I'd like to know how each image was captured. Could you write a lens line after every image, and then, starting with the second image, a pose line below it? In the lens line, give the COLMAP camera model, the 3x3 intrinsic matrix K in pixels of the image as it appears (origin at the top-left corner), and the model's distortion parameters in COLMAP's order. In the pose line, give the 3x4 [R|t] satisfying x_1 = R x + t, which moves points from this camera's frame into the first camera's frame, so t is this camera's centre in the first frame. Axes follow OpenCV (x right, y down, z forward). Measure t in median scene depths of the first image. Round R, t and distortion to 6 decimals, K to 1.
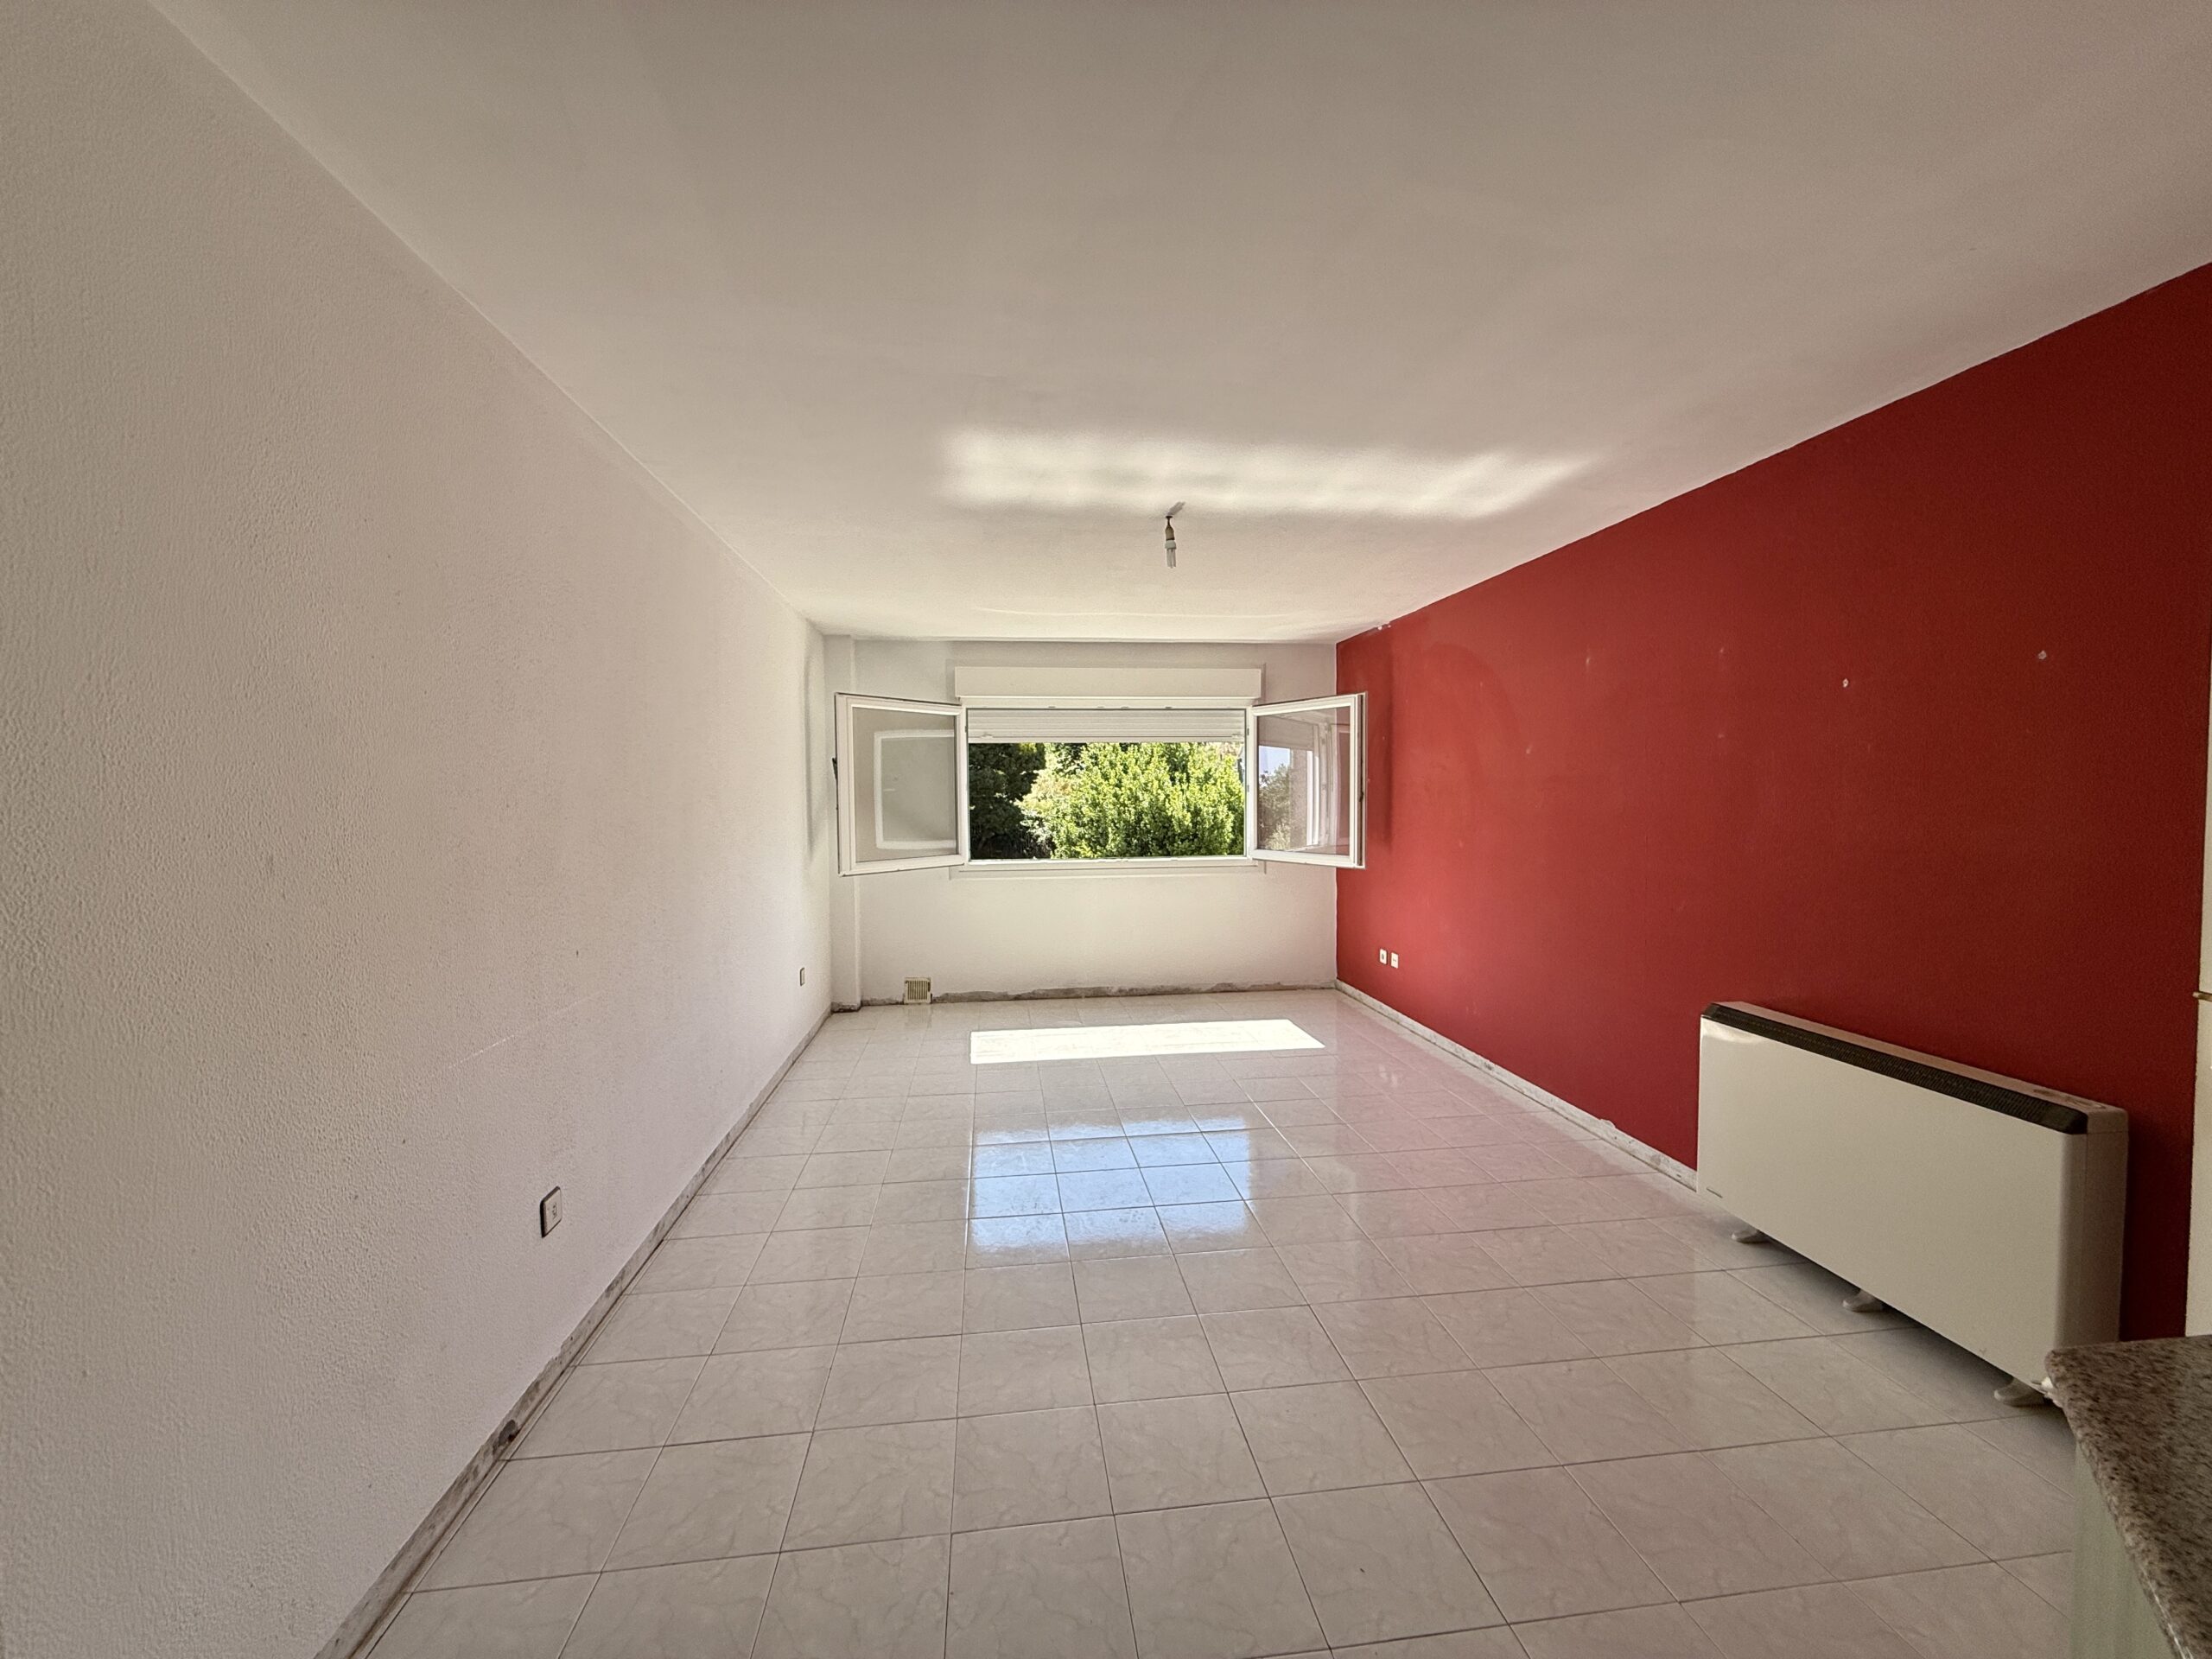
lens RADIAL K [[880.8, 0, 1103.2], [0, 880.8, 833.4], [0, 0, 1]] dist [0.000288, -0.000063]
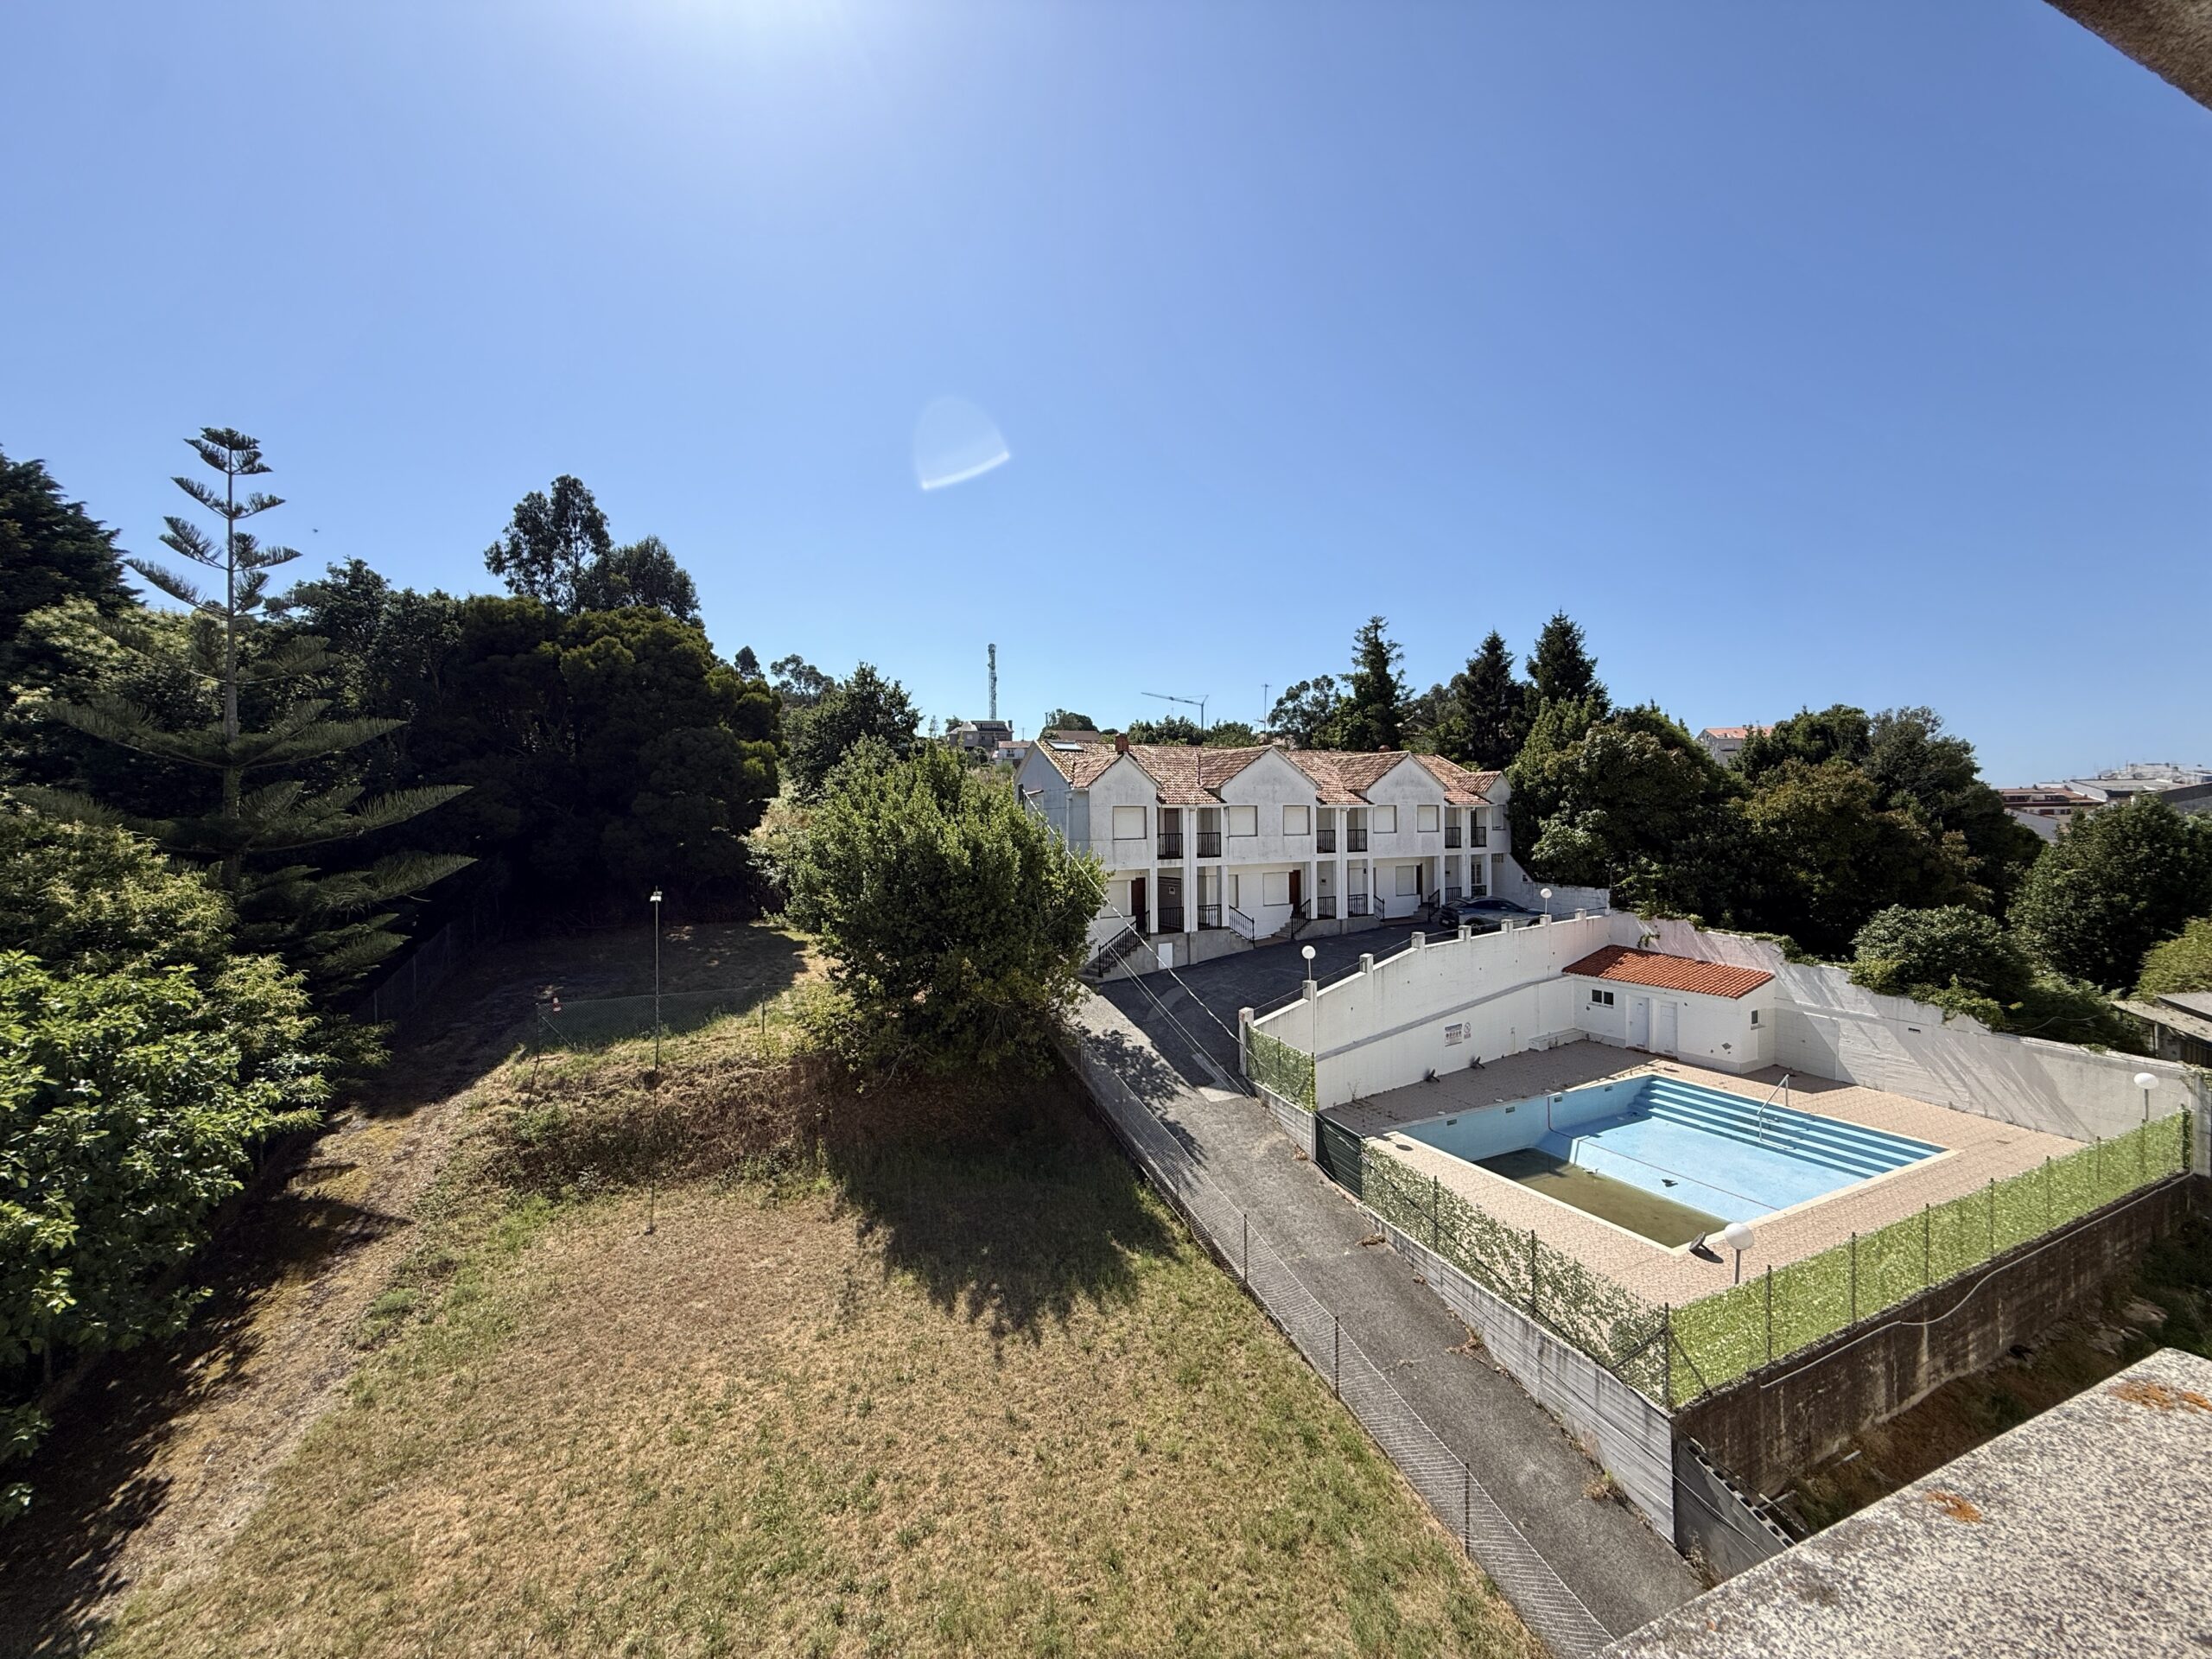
lens RADIAL K [[881.3, 0, 1099.3], [0, 881.3, 831.0], [0, 0, 1]] dist [-0.000068, 0.000188]
pose [[0.961036, -0.006185, 0.276354, -0.039338], [0.017041, 0.999174, -0.036900, -0.044191], [-0.275897, 0.040172, 0.960347, 0.968183]]
